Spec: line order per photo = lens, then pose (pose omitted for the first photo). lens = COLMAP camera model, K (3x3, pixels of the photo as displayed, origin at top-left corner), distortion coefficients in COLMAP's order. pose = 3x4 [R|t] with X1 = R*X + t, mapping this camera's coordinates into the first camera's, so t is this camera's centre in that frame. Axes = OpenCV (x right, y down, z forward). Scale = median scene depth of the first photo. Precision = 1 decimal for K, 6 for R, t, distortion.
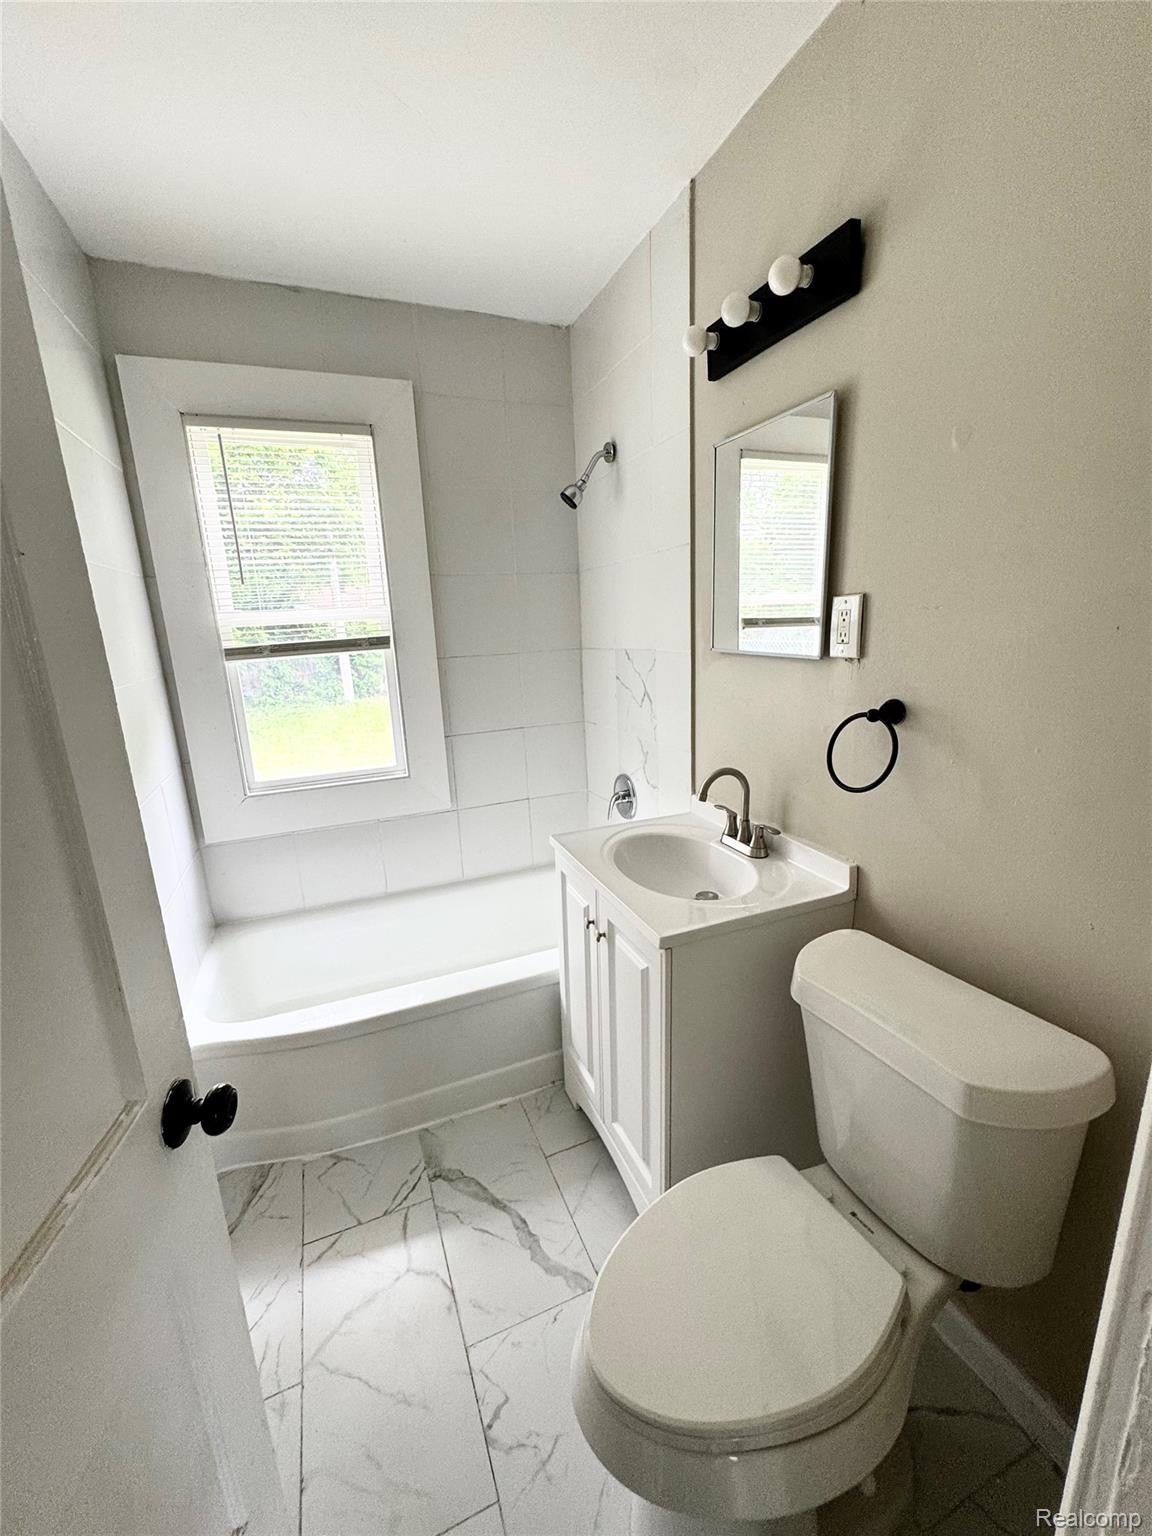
lens RADIAL K [[617.3, 0, 573.2], [0, 617.3, 769.3], [0, 0, 1]] dist [-0.003264, 0.000503]
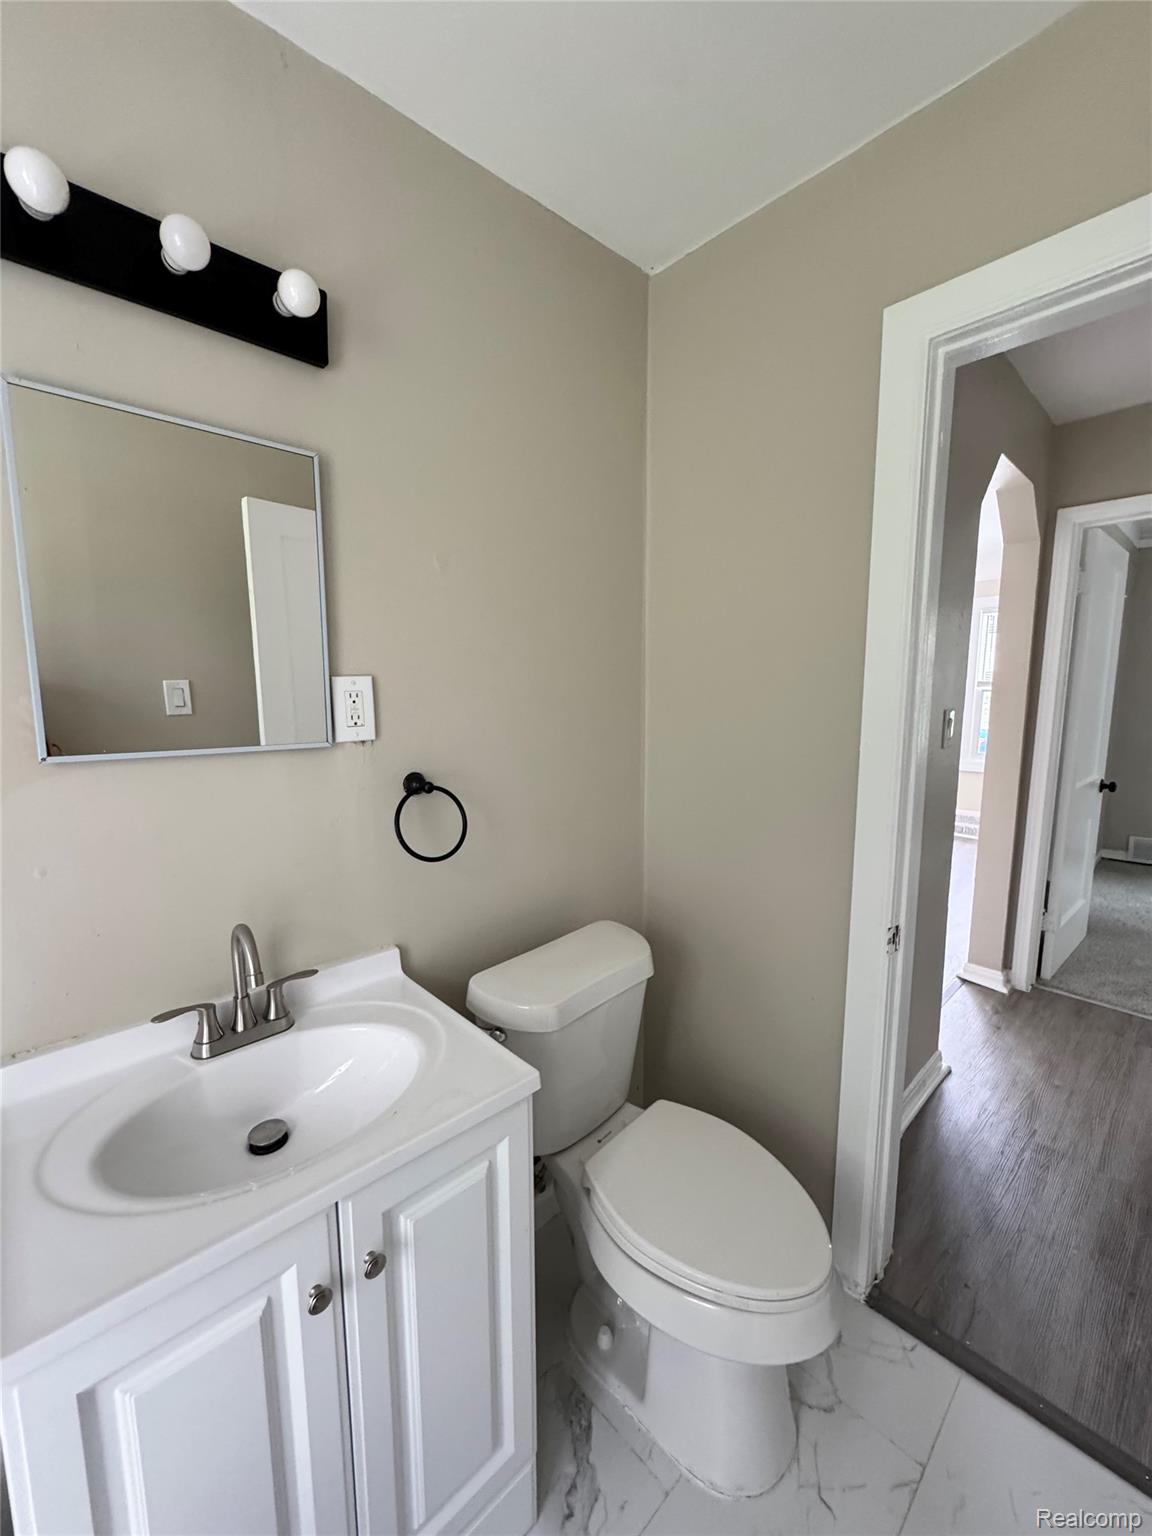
lens RADIAL K [[617.3, 0, 573.7], [0, 617.3, 765.3], [0, 0, 1]] dist [-0.003264, 0.000503]
pose [[-0.358543, -0.079778, 0.930098, -0.557302], [0.234662, 0.956646, 0.172516, -0.232863], [-0.903538, 0.280113, -0.324278, 1.028367]]
